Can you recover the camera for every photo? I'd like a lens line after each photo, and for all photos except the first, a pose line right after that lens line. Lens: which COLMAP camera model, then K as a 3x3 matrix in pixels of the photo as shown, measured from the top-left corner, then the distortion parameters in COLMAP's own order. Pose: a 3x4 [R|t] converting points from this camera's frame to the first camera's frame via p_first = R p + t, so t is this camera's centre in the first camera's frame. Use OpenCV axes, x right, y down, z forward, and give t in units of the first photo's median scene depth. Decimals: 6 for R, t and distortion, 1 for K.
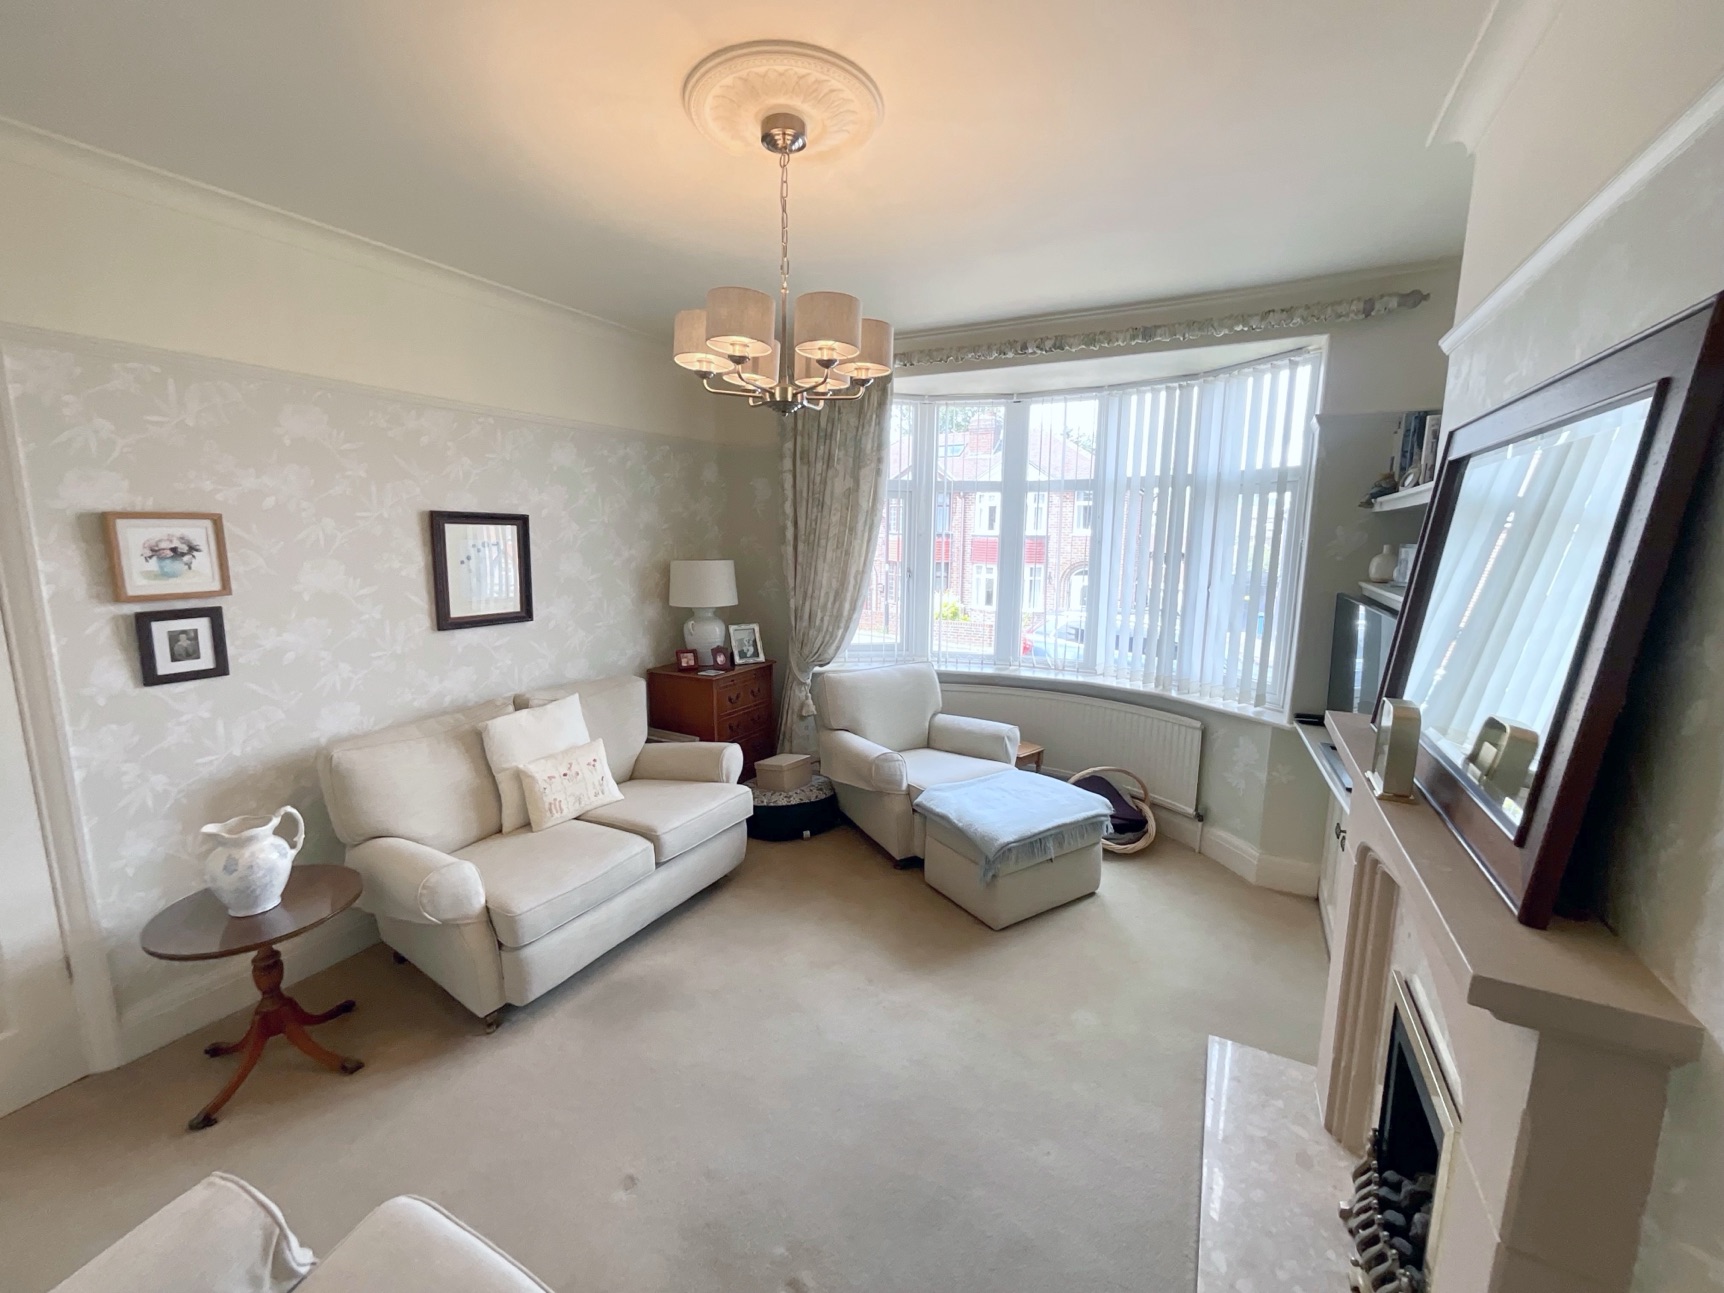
lens RADIAL K [[699.3, 0, 859.1], [0, 699.3, 643.4], [0, 0, 1]] dist [-0.014021, 0.009289]
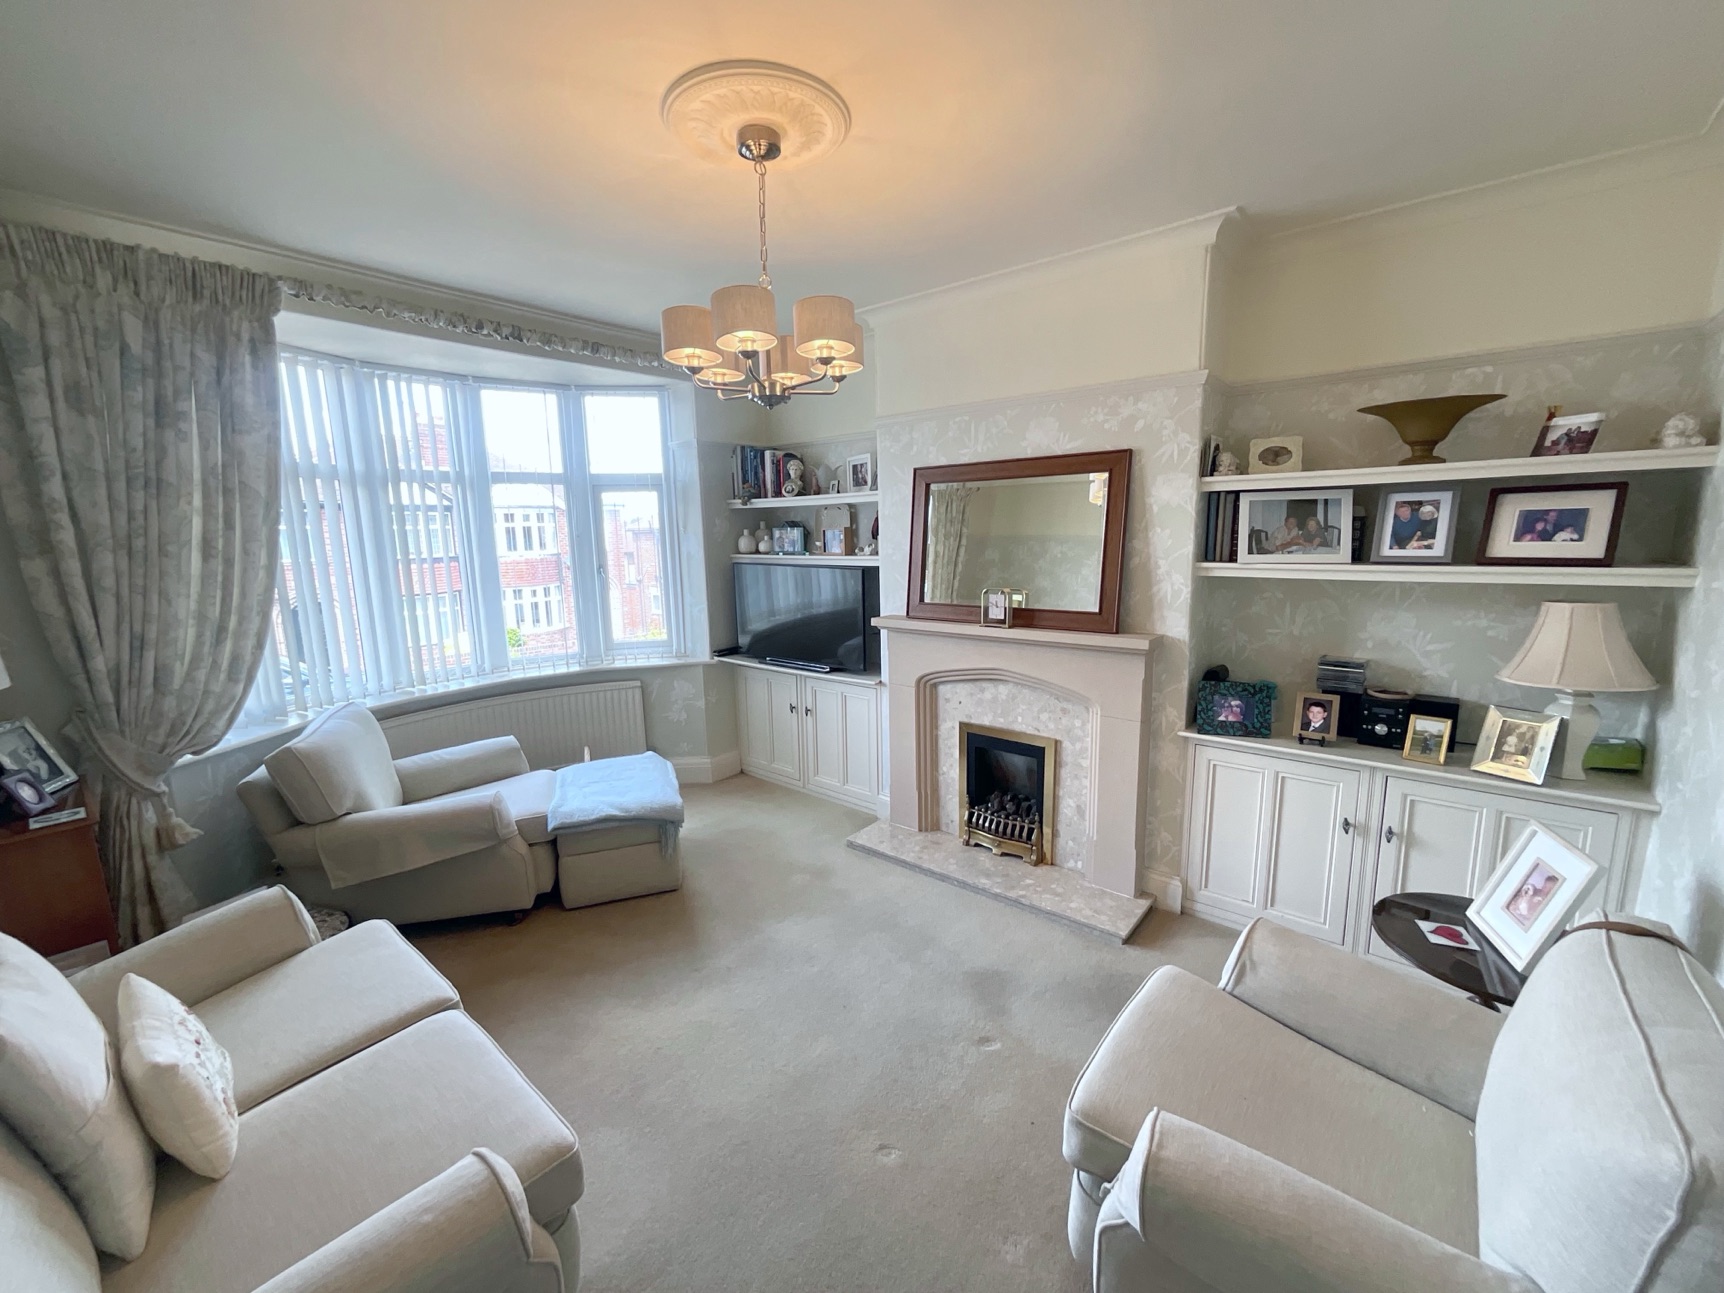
lens RADIAL K [[699.3, 0, 859.1], [0, 699.3, 643.4], [0, 0, 1]] dist [-0.014021, 0.009289]
pose [[0.204801, -0.172269, 0.963525, -0.621665], [0.175497, 0.974901, 0.137001, -0.052900], [-0.962942, 0.141038, 0.229893, 0.362764]]
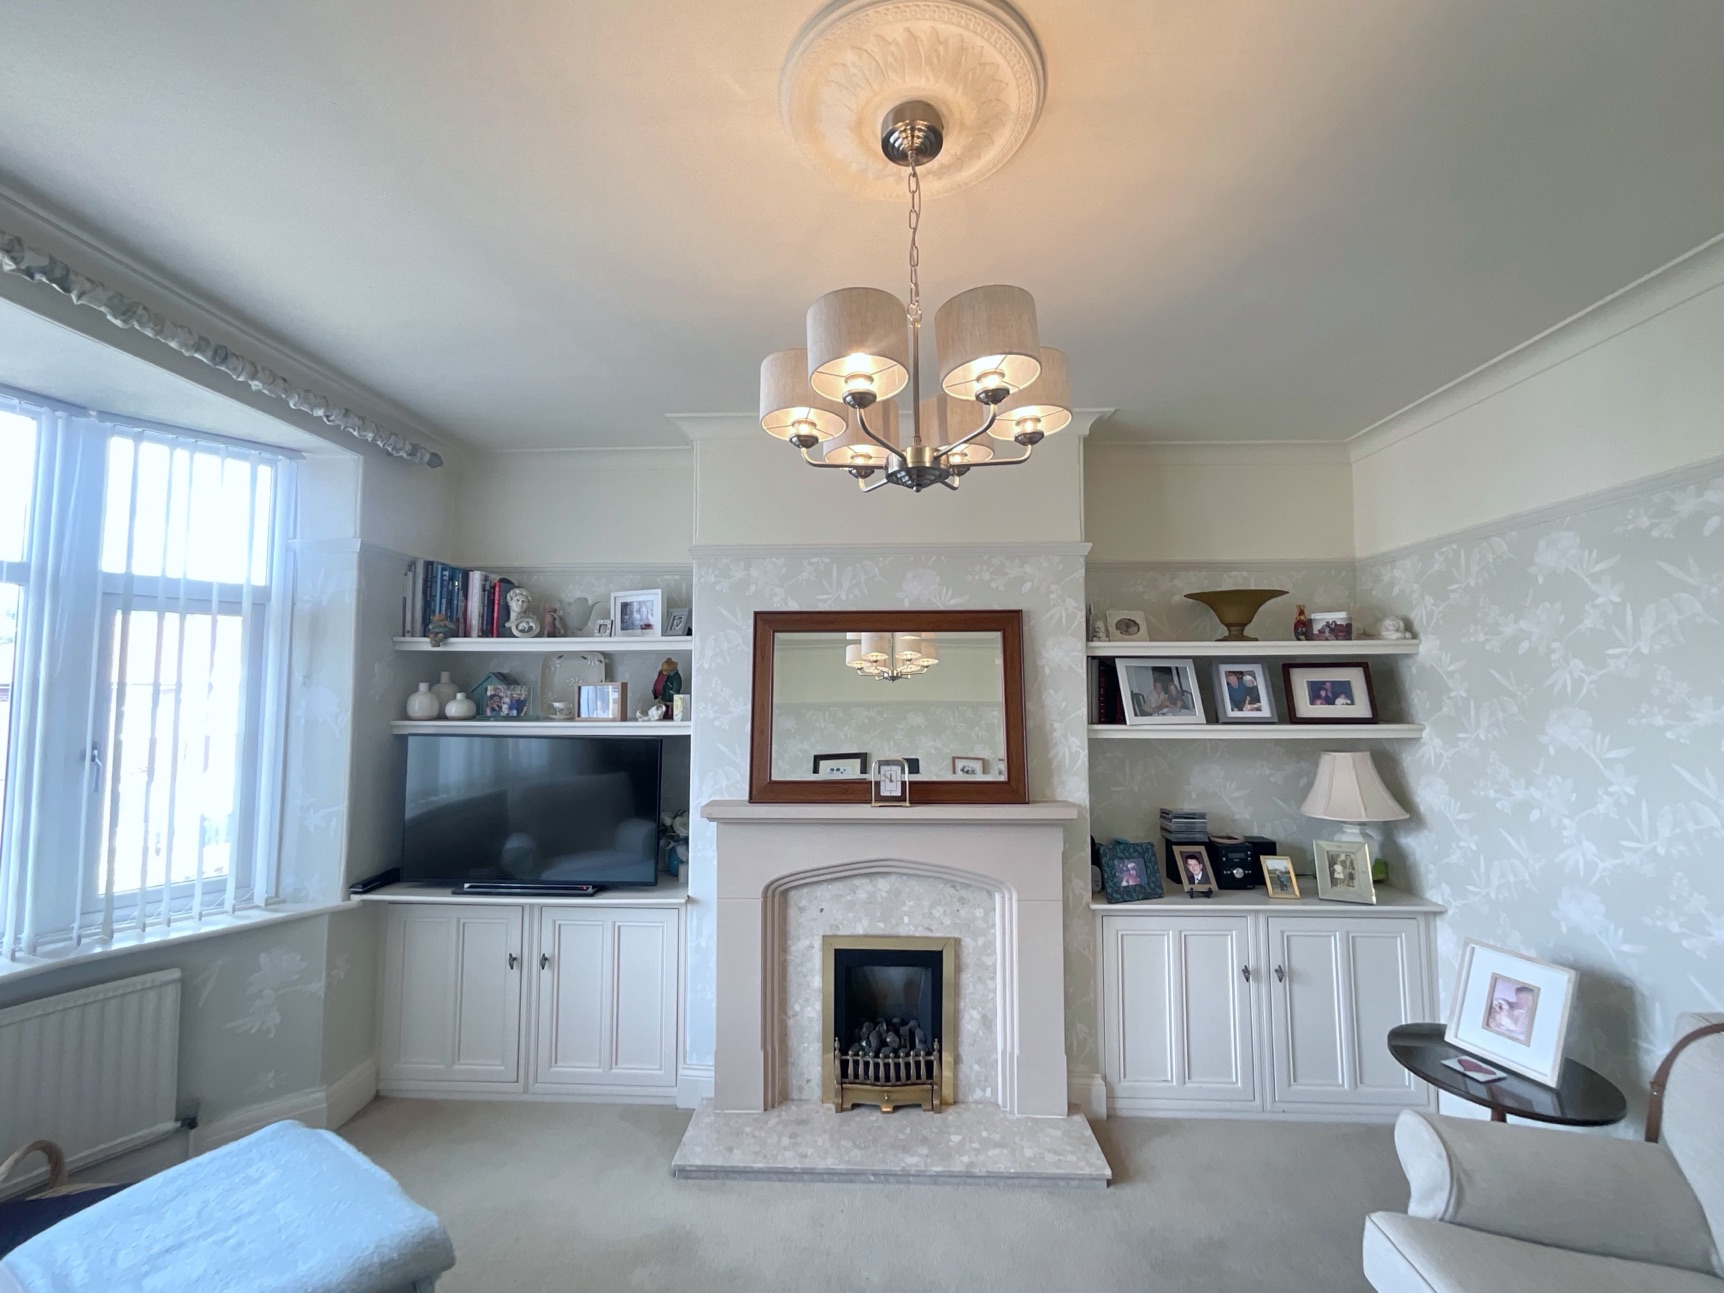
lens RADIAL K [[699.3, 0, 859.1], [0, 699.3, 643.4], [0, 0, 1]] dist [-0.014021, 0.009289]
pose [[-0.437127, 0.050413, 0.897986, -0.366813], [0.137078, 0.990498, 0.011121, -0.103411], [-0.888892, 0.127956, -0.439884, 0.734076]]
